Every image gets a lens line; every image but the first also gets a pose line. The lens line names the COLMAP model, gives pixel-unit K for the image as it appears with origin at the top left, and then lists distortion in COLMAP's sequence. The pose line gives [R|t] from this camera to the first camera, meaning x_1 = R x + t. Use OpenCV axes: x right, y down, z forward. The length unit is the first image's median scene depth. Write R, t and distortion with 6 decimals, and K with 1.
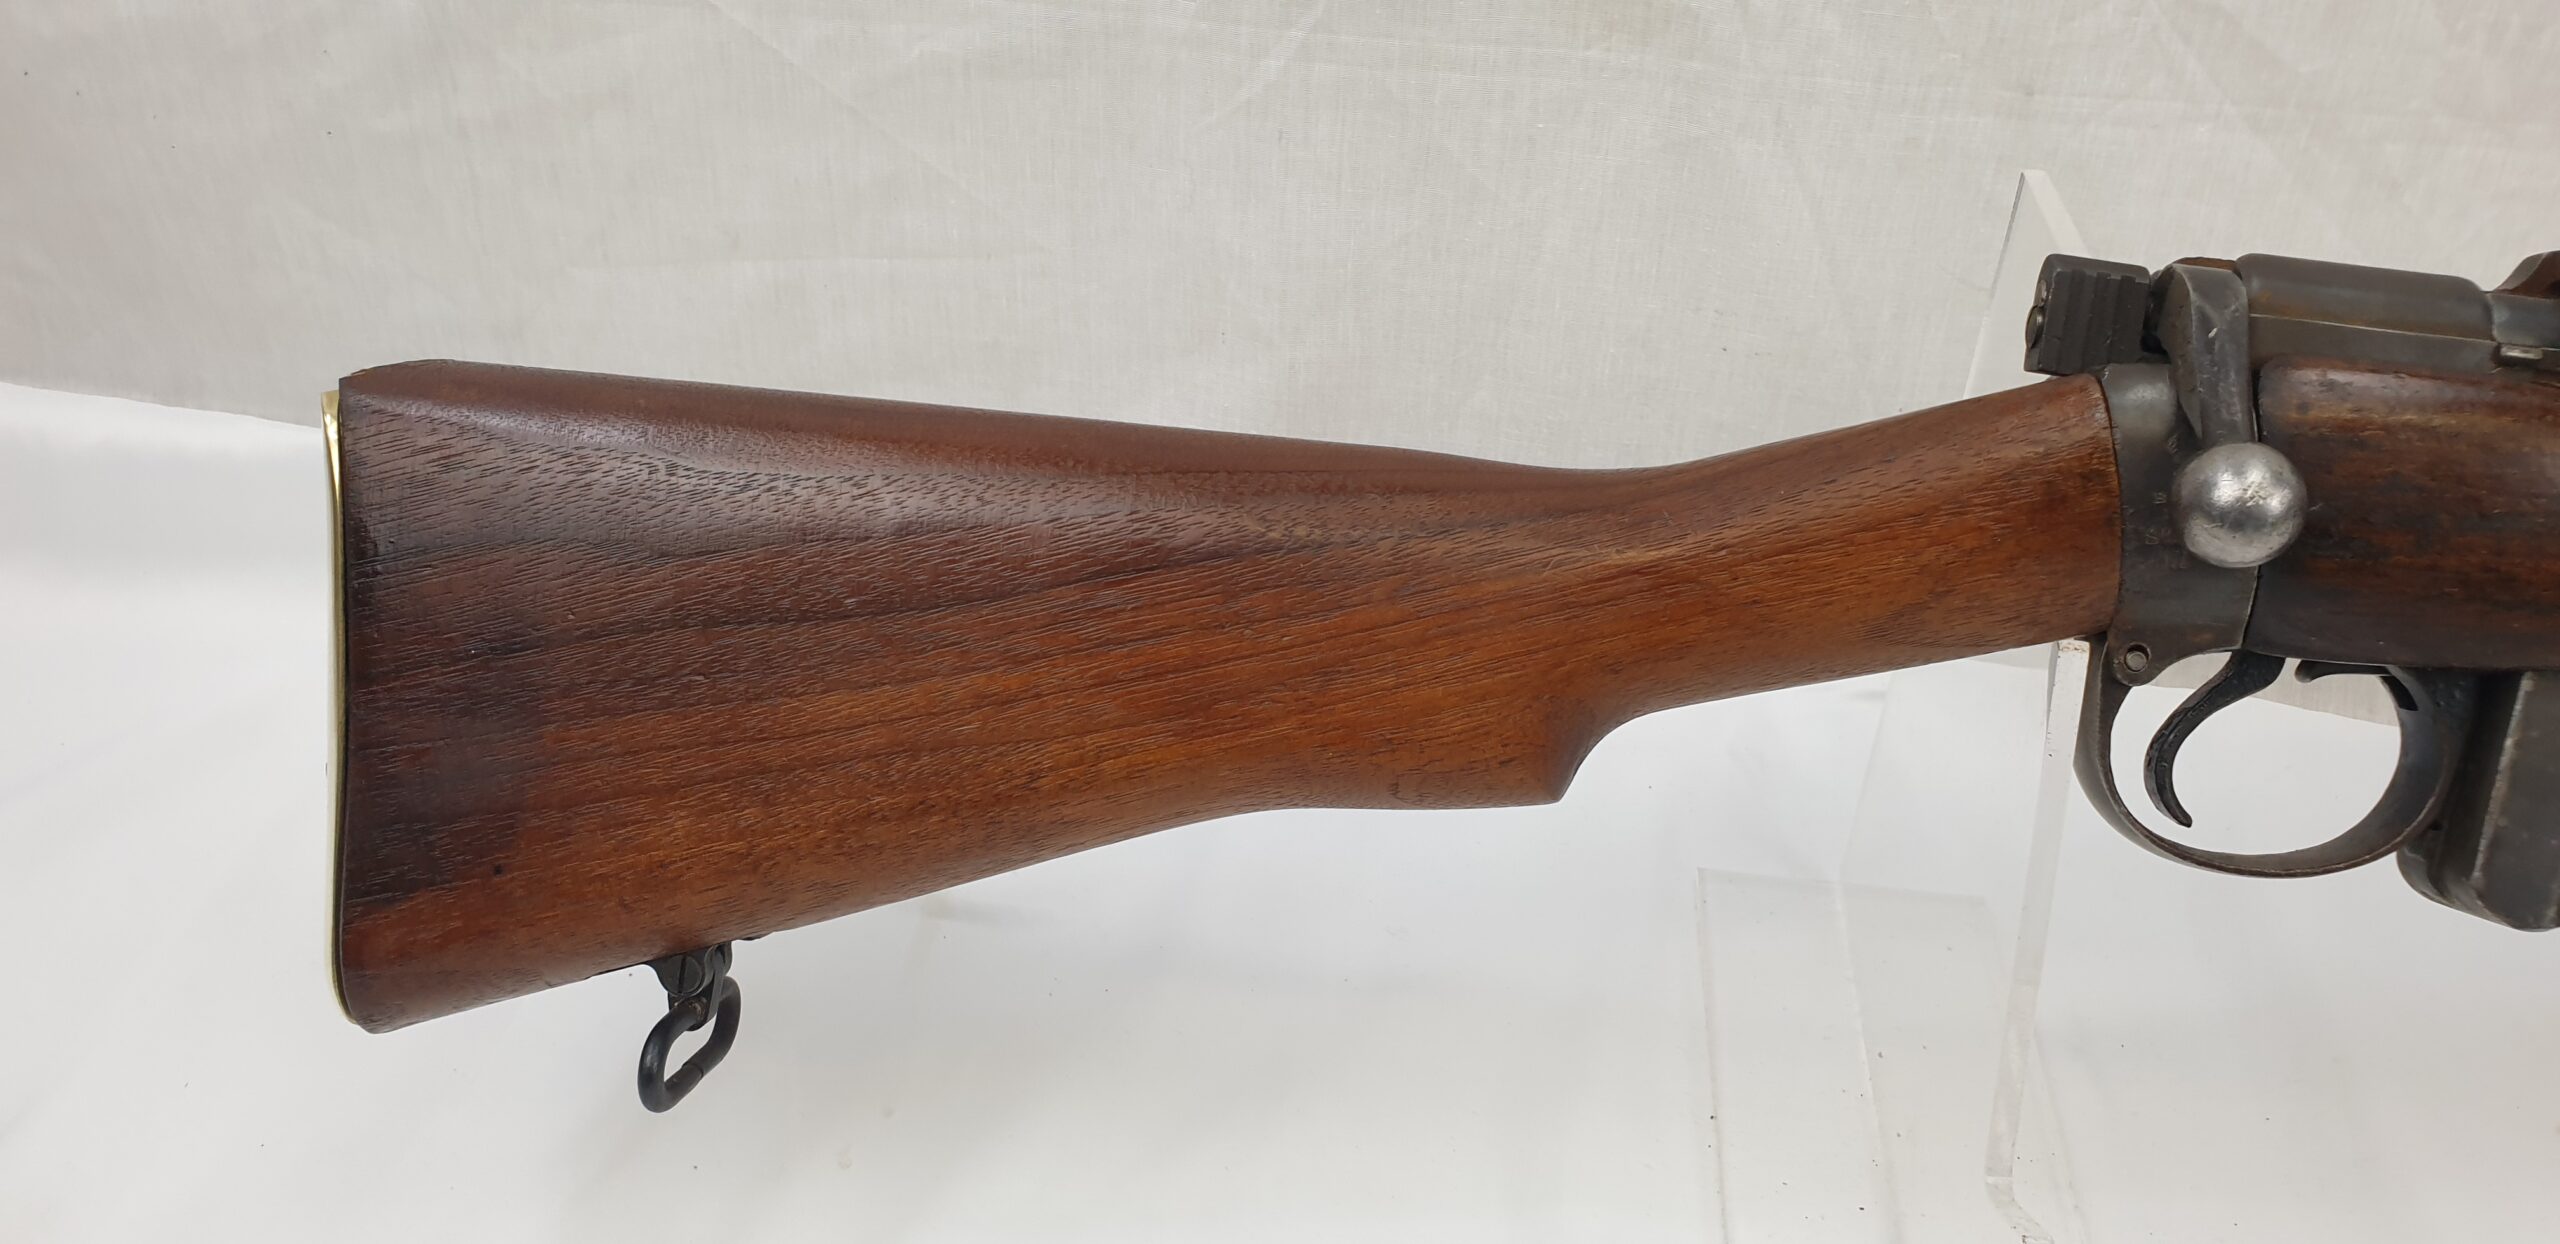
lens RADIAL K [[2122.1, 0, 1395.1], [0, 2122.1, 695.7], [0, 0, 1]] dist [0.002725, -0.001092]
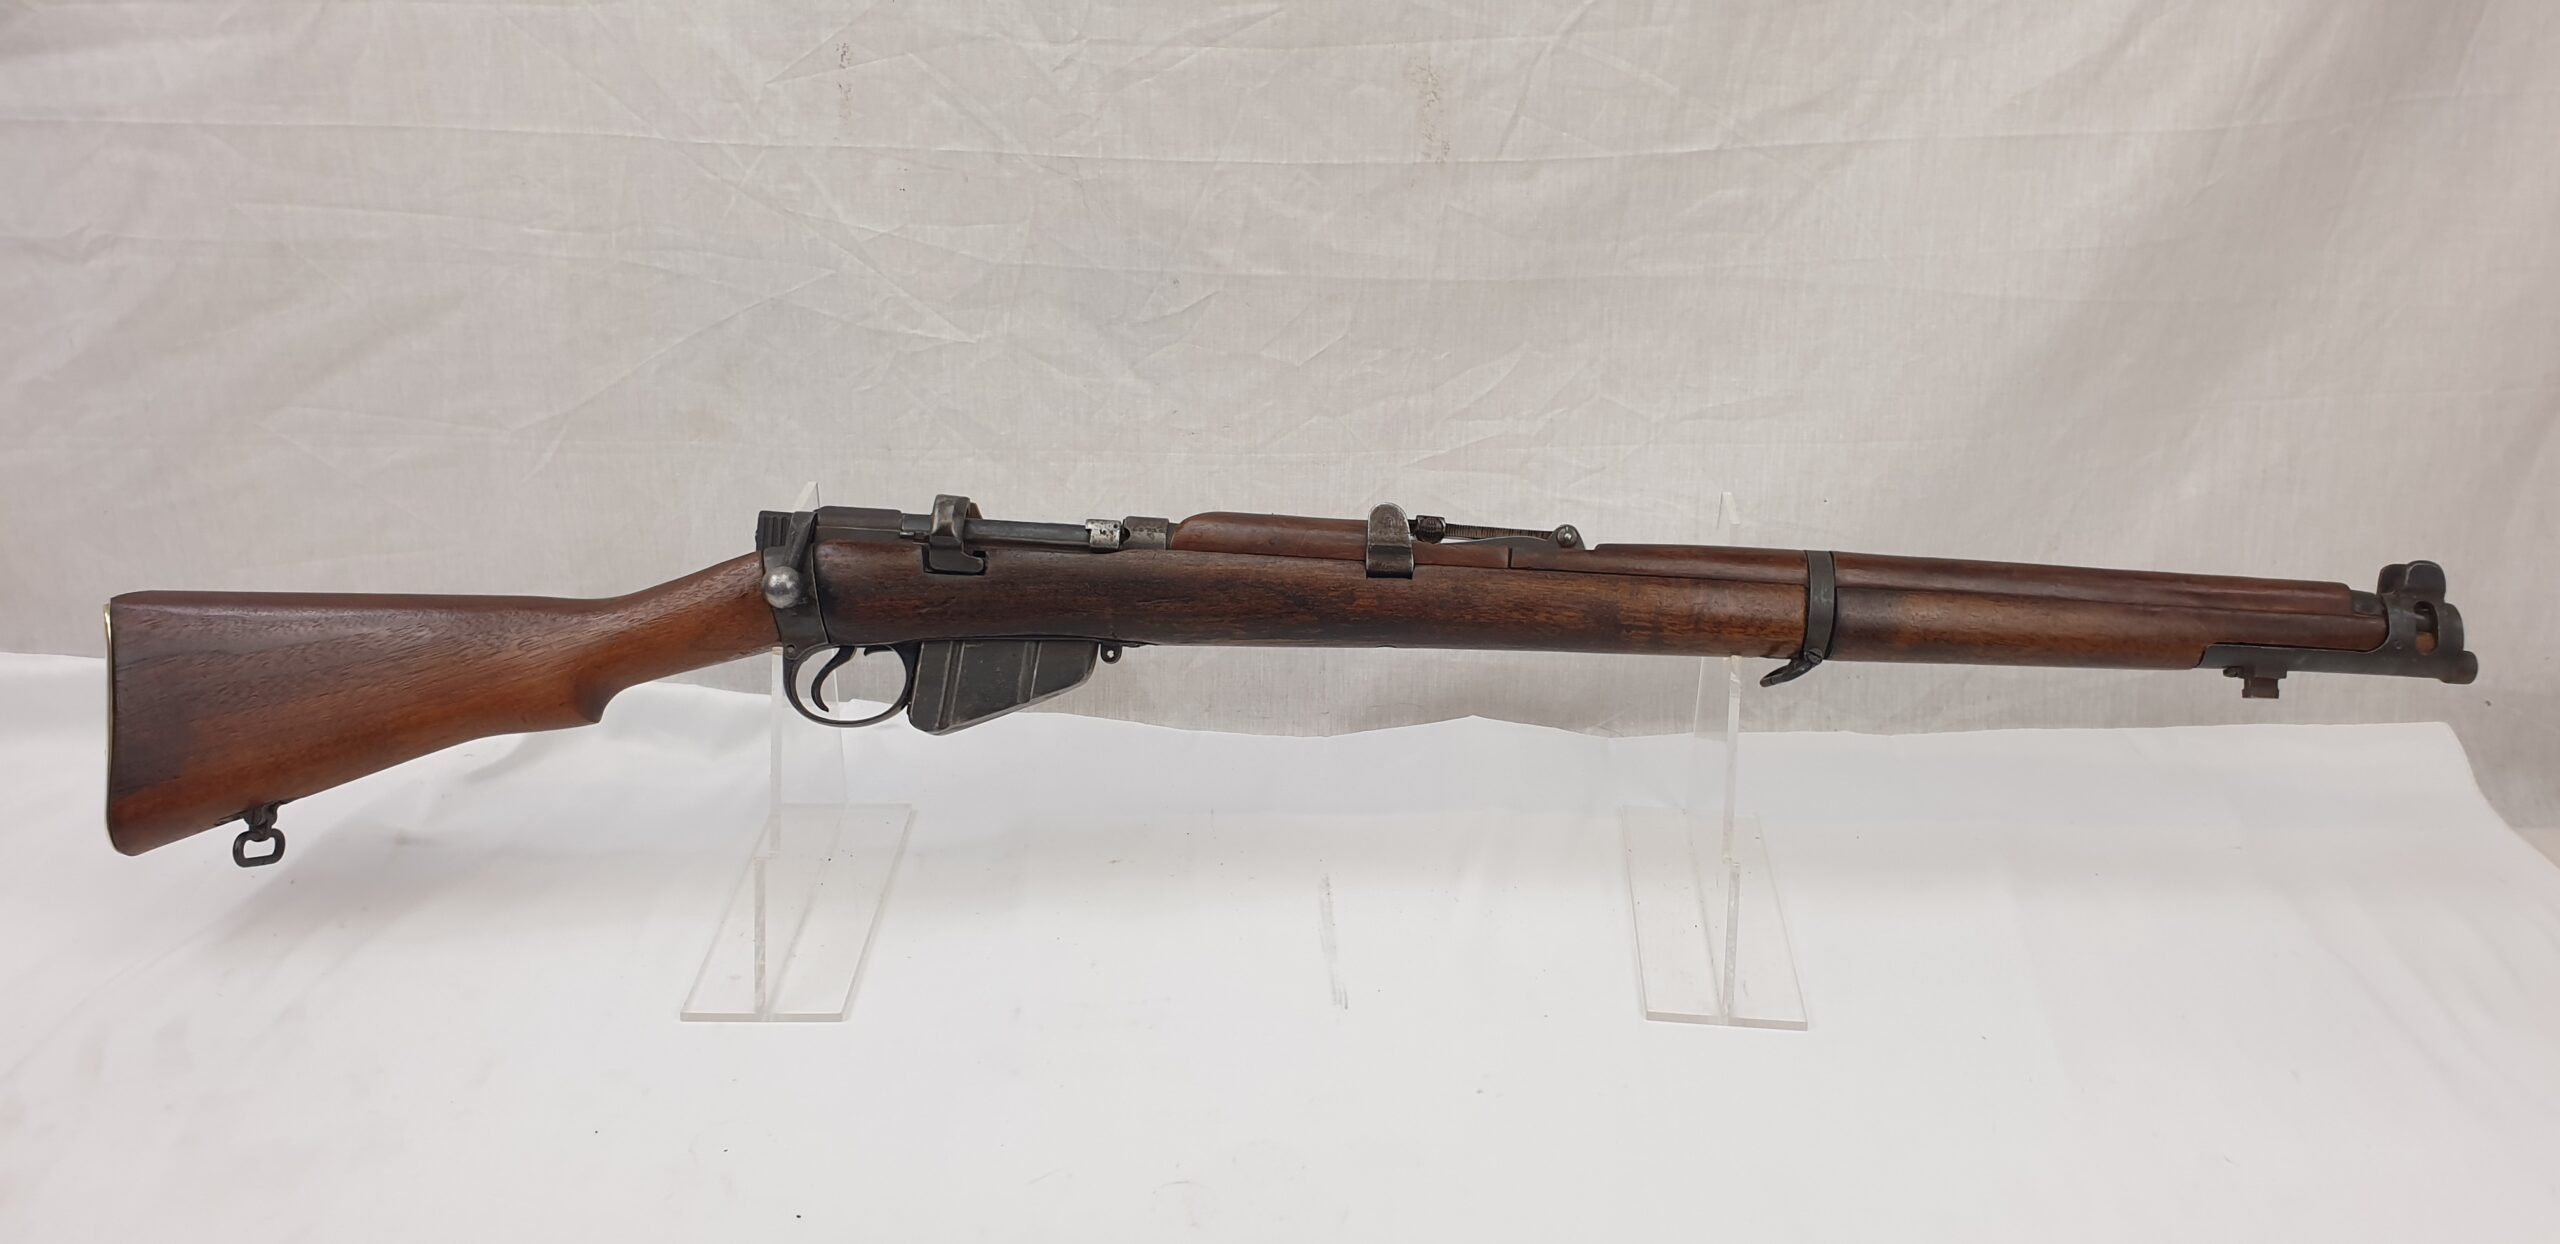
lens RADIAL K [[1874.4, 0, 1374.3], [0, 1874.4, 659.2], [0, 0, 1]] dist [0.056249, -0.061296]
pose [[0.990161, -0.072618, 0.119612, 0.808705], [0.090343, 0.984527, -0.150152, 0.442028], [-0.106858, 0.159481, 0.981401, -1.545957]]
